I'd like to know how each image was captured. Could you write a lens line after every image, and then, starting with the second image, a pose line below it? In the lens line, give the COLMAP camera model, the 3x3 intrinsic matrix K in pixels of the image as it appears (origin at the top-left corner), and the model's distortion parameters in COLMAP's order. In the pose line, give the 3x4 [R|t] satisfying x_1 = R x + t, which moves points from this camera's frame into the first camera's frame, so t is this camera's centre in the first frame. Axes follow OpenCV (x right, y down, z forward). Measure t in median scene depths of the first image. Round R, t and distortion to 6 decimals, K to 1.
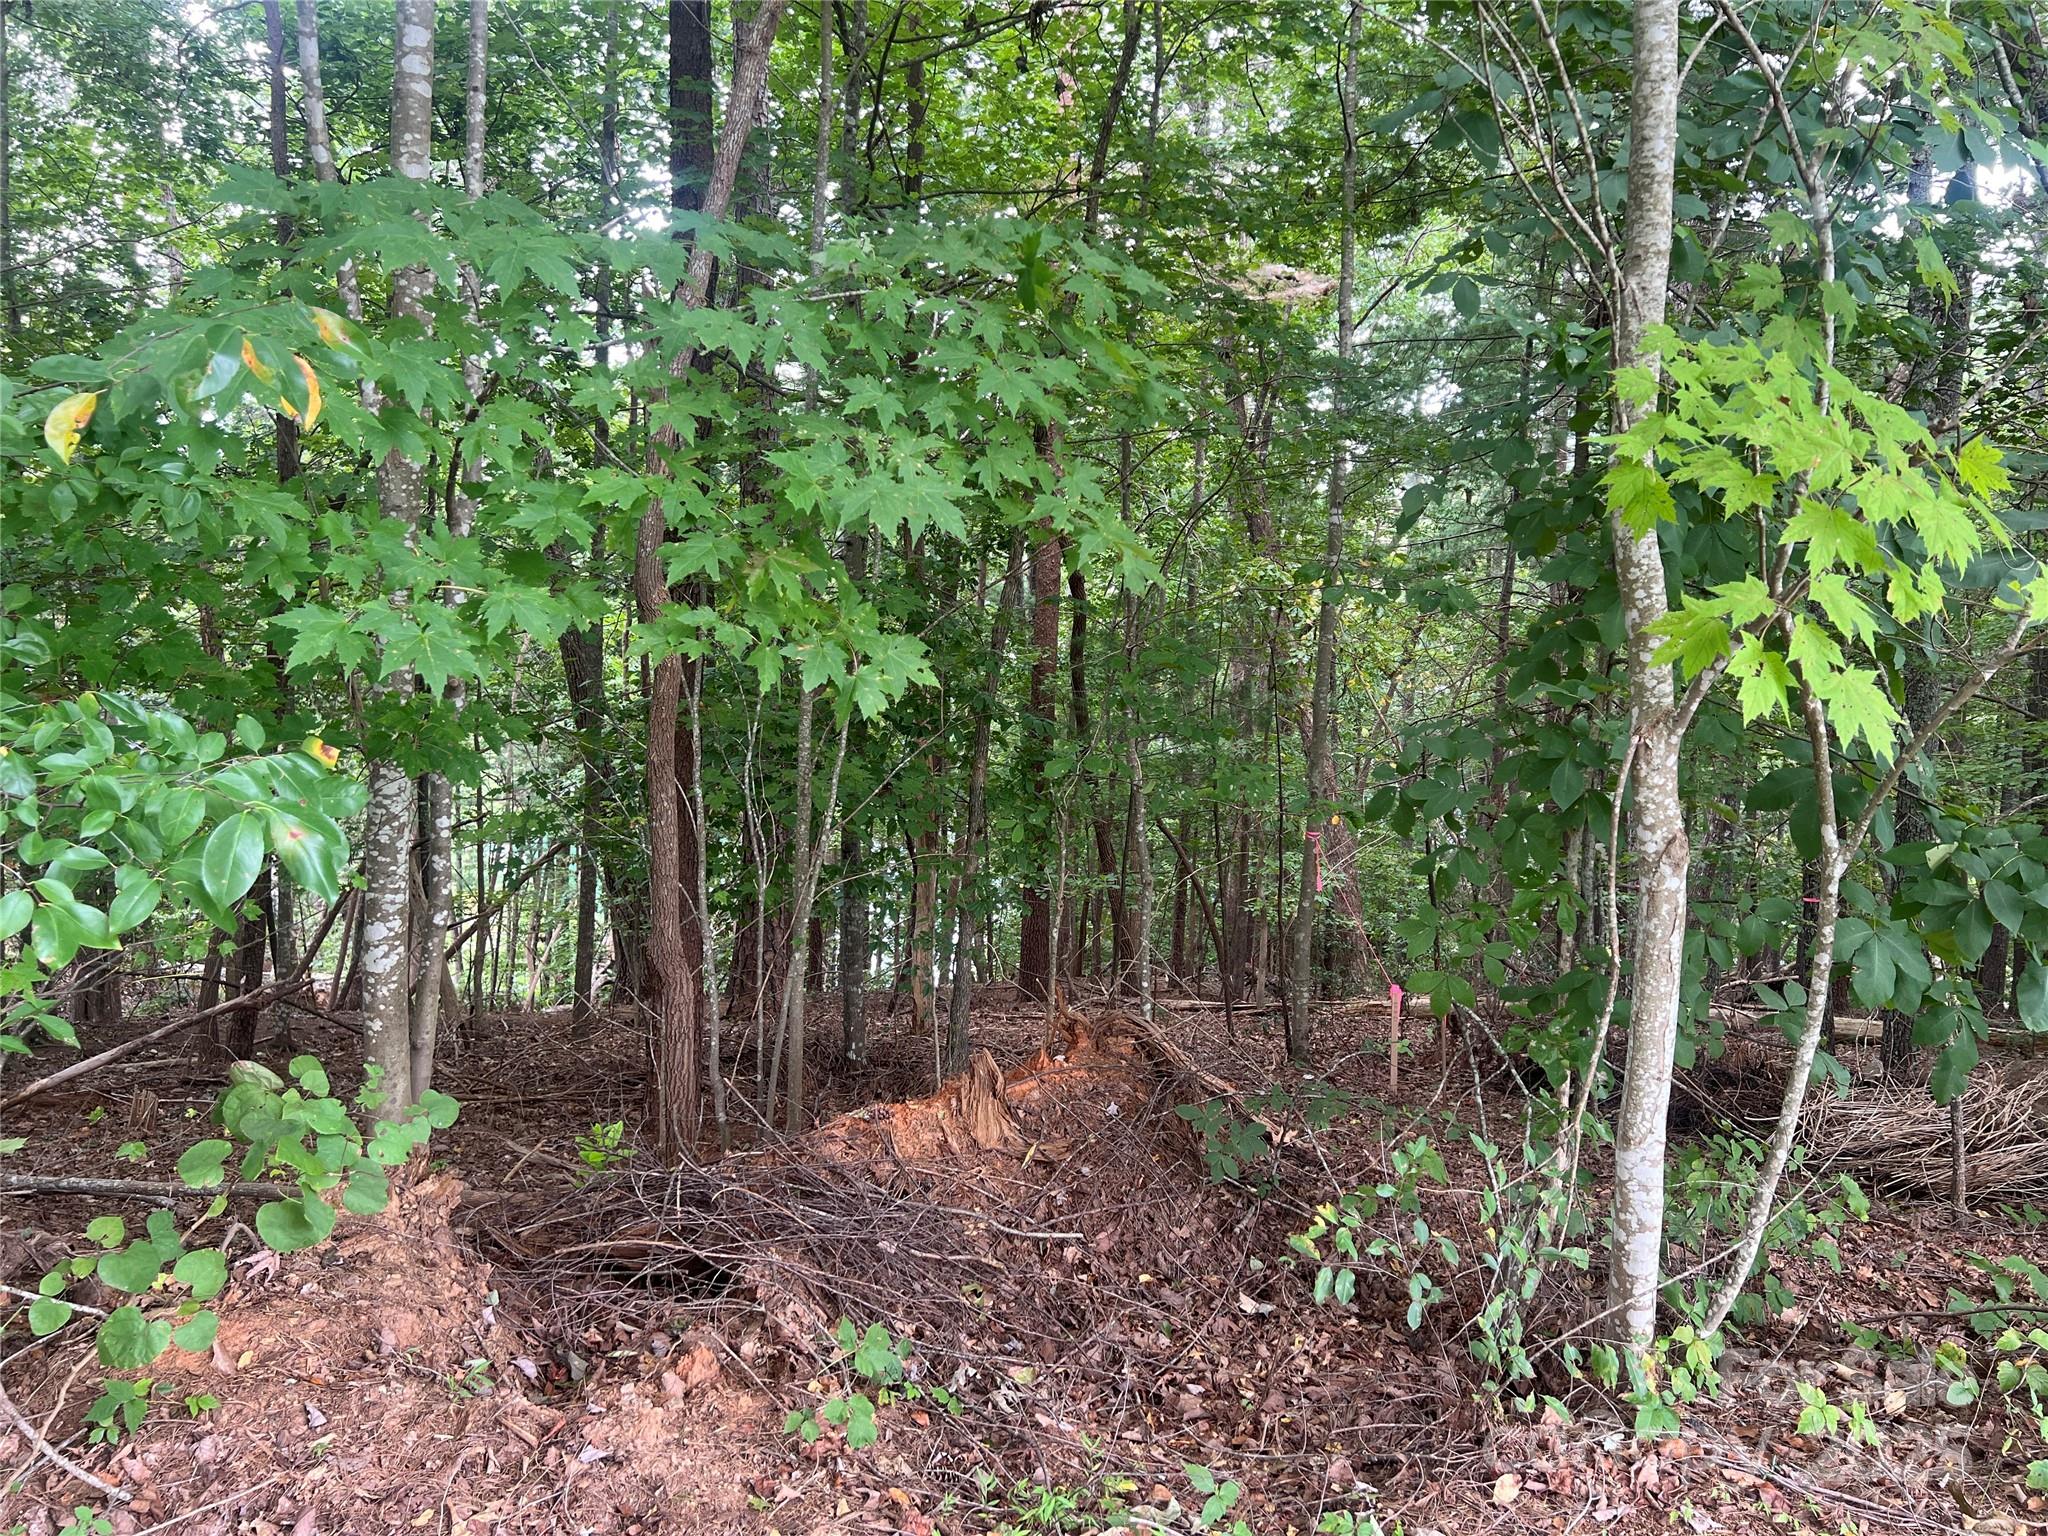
lens RADIAL K [[1547.5, 0, 1026.7], [0, 1547.5, 753.4], [0, 0, 1]] dist [0.114071, -0.114604]
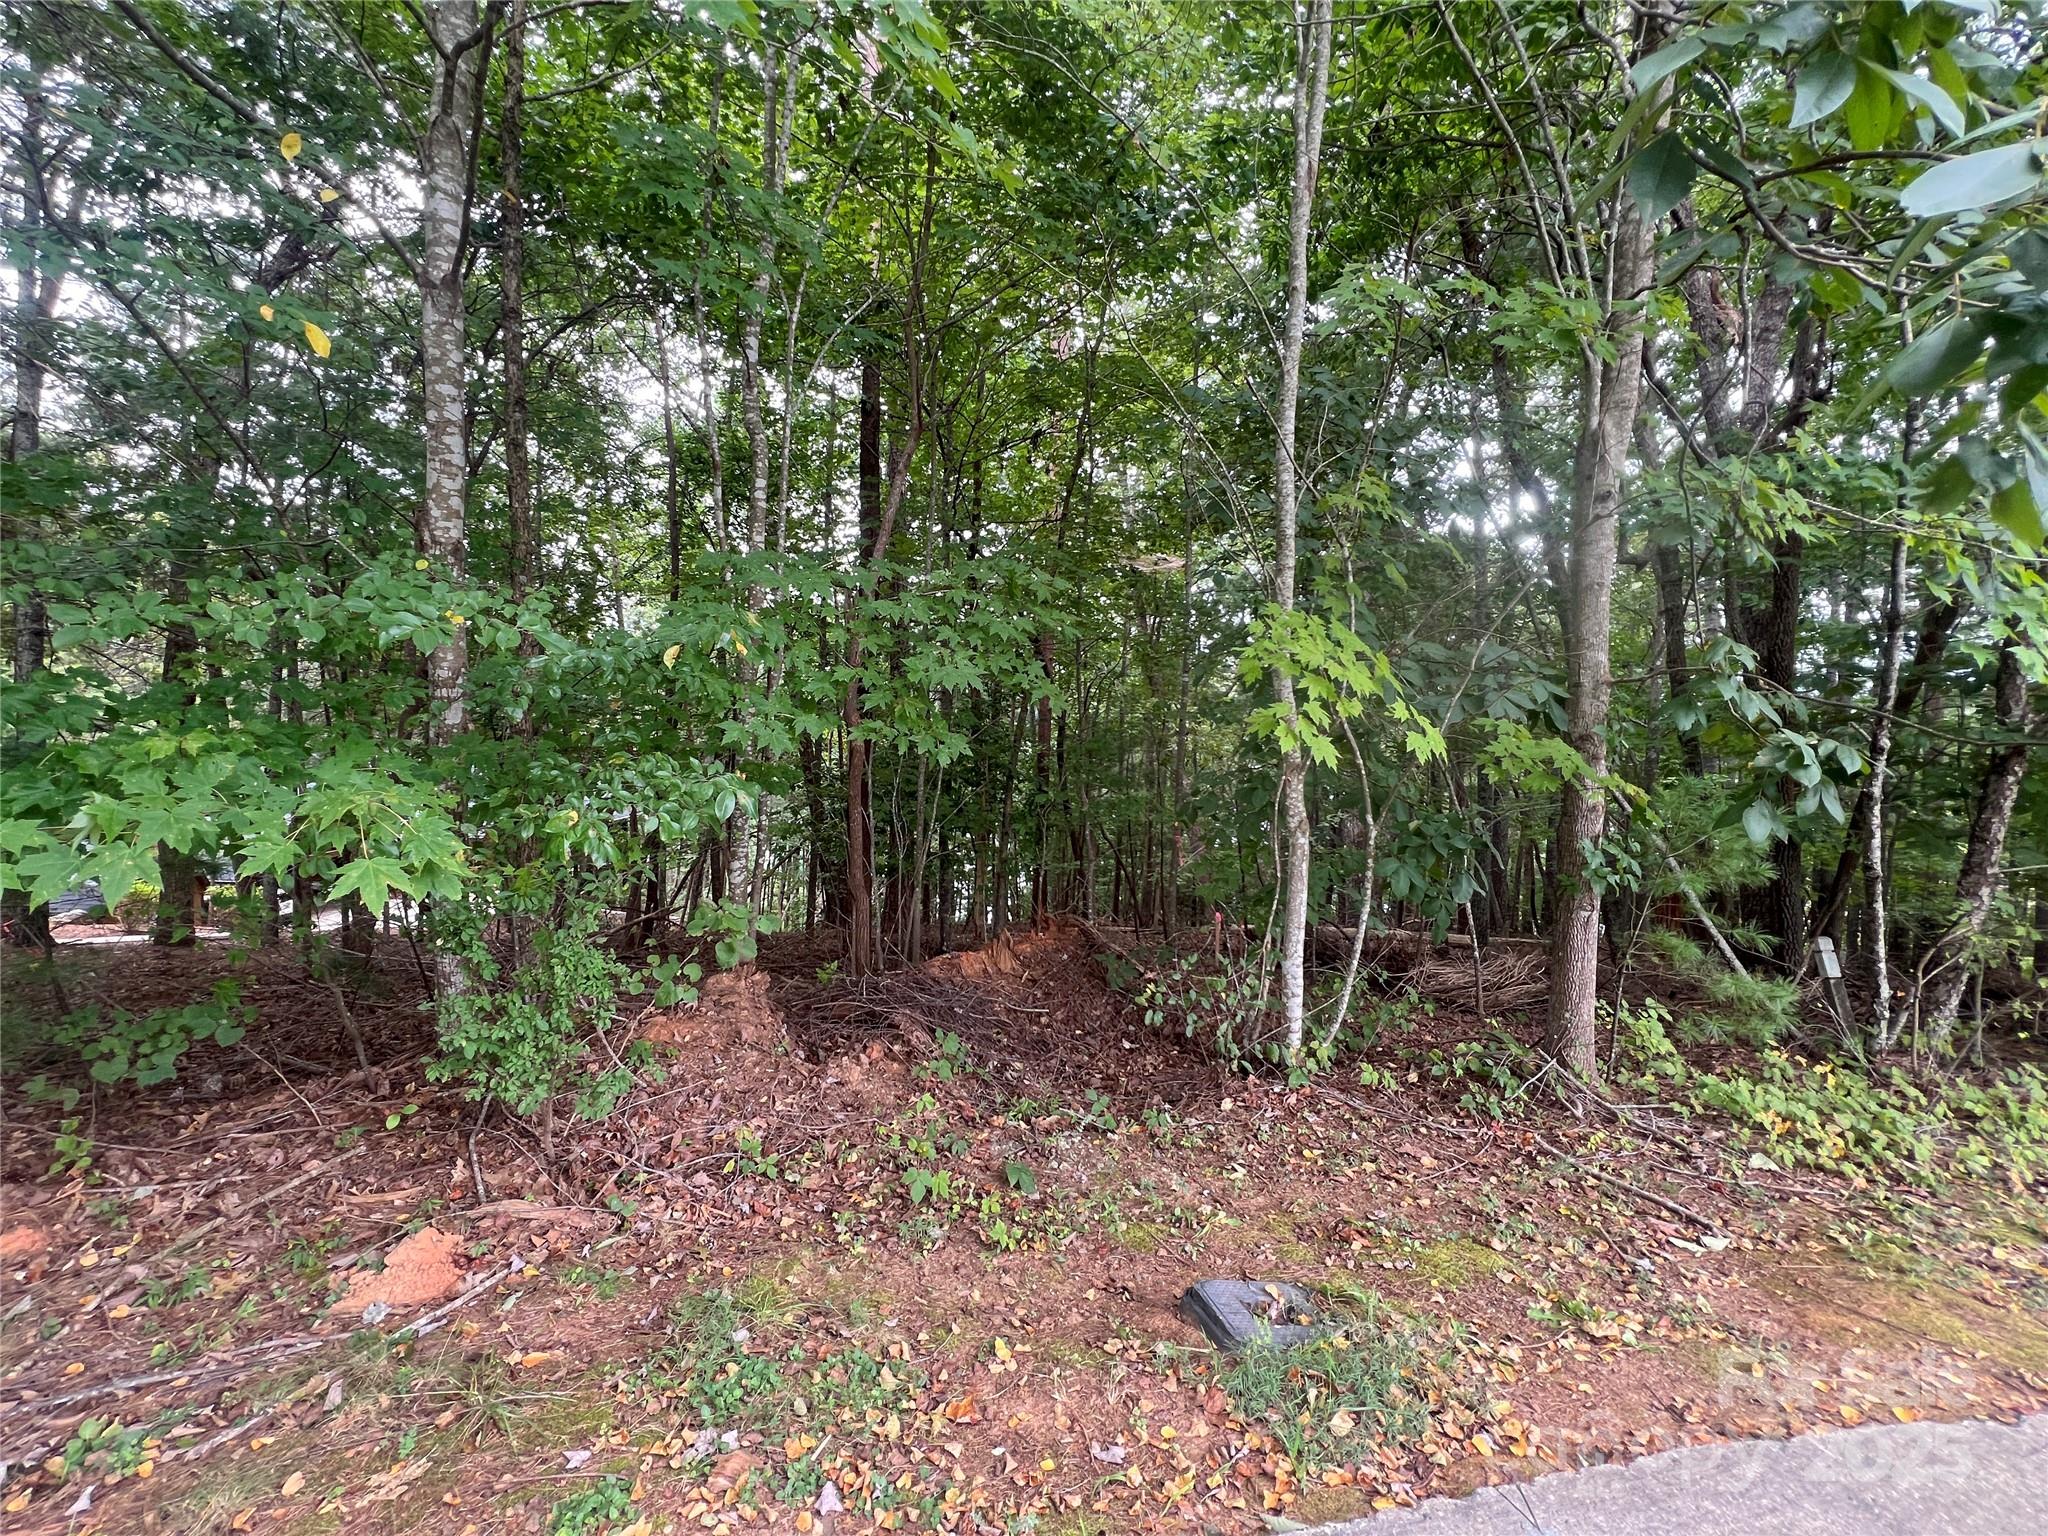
lens RADIAL K [[814.2, 0, 1019.5], [0, 814.2, 761.8], [0, 0, 1]] dist [-0.000361, 0.000042]
pose [[0.999753, -0.003737, -0.021925, 0.026656], [0.002679, 0.998838, -0.048116, 0.022916], [0.022079, 0.048045, 0.998601, -0.180466]]
